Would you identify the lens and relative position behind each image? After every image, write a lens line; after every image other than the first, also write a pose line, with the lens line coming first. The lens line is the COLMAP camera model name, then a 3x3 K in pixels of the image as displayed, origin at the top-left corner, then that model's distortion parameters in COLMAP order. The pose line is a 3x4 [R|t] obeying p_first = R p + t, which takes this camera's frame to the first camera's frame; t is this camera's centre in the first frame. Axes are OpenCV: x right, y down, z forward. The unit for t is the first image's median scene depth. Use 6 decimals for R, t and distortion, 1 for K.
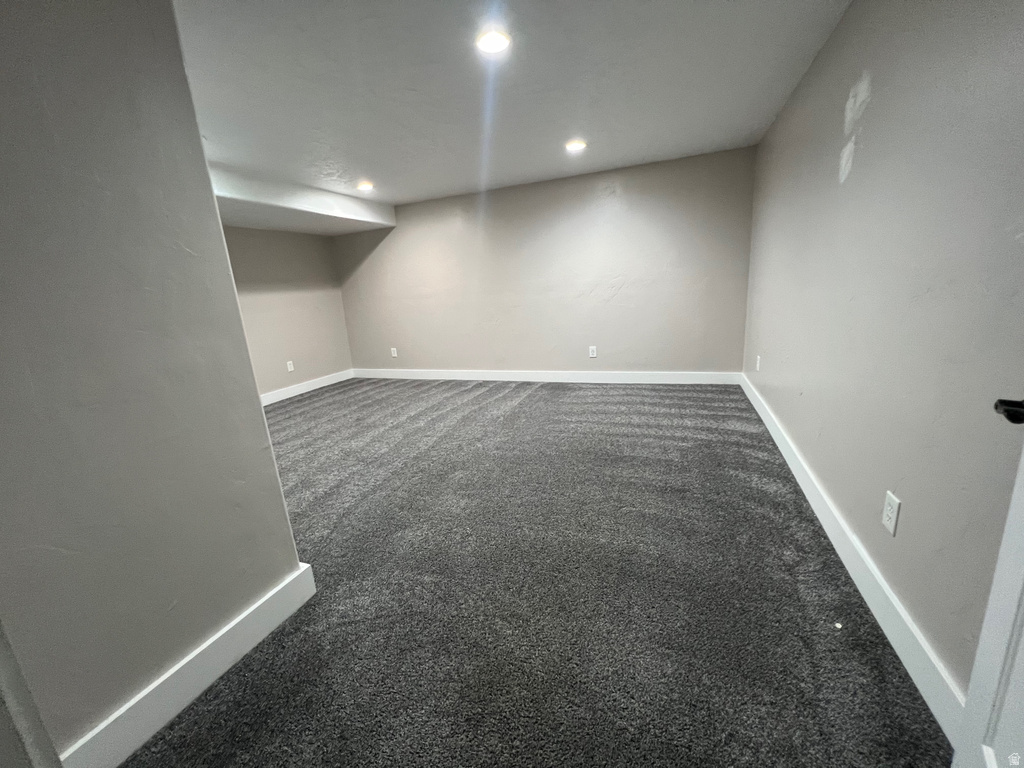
lens RADIAL K [[413.3, 0, 510.8], [0, 413.3, 385.2], [0, 0, 1]] dist [0.000834, 0.000087]
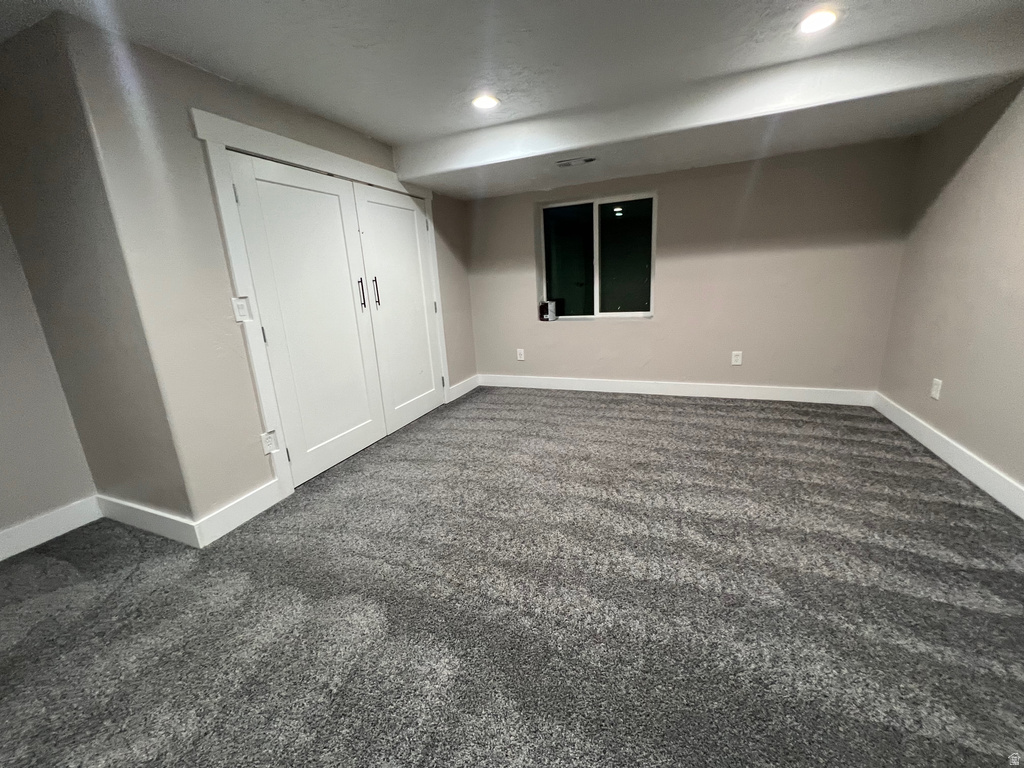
lens RADIAL K [[413.3, 0, 511.7], [0, 413.3, 379.0], [0, 0, 1]] dist [0.000834, 0.000087]
pose [[-0.020489, 0.308818, -0.950900, 0.202452], [-0.176188, 0.935100, 0.307483, -0.197812], [0.984143, 0.173837, 0.035251, 0.724572]]
